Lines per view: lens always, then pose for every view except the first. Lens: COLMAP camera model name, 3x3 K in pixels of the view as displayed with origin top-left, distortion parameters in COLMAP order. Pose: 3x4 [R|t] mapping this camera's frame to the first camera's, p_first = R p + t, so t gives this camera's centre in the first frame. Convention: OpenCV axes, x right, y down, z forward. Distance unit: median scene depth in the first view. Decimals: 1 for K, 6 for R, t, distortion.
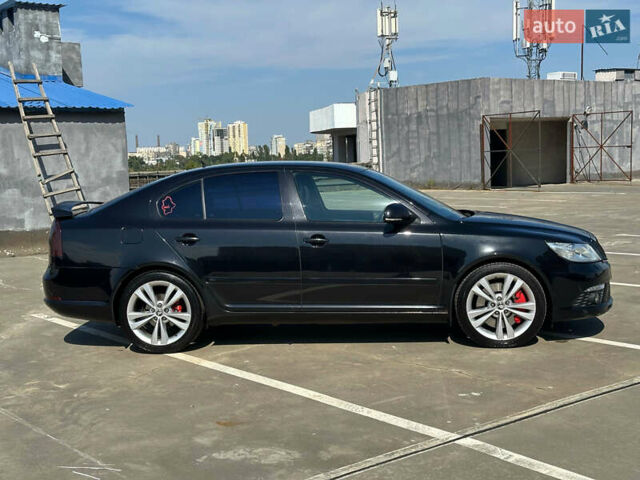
lens RADIAL K [[884.8, 0, 320.0], [0, 884.8, 240.0], [0, 0, 1]] dist [0.109770, -0.084208]
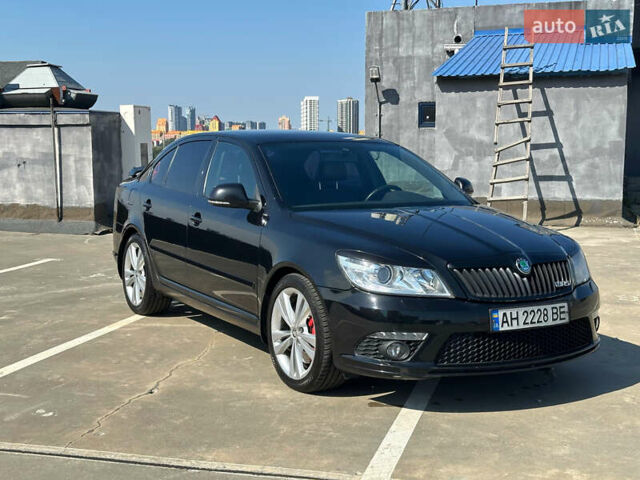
lens RADIAL K [[884.8, 0, 320.0], [0, 884.8, 240.0], [0, 0, 1]] dist [0.109770, -0.084208]
pose [[0.588739, 0.118962, -0.799521, 0.345767], [-0.090991, 0.992578, 0.080685, -0.026980], [0.803185, 0.025247, 0.595194, 0.254061]]
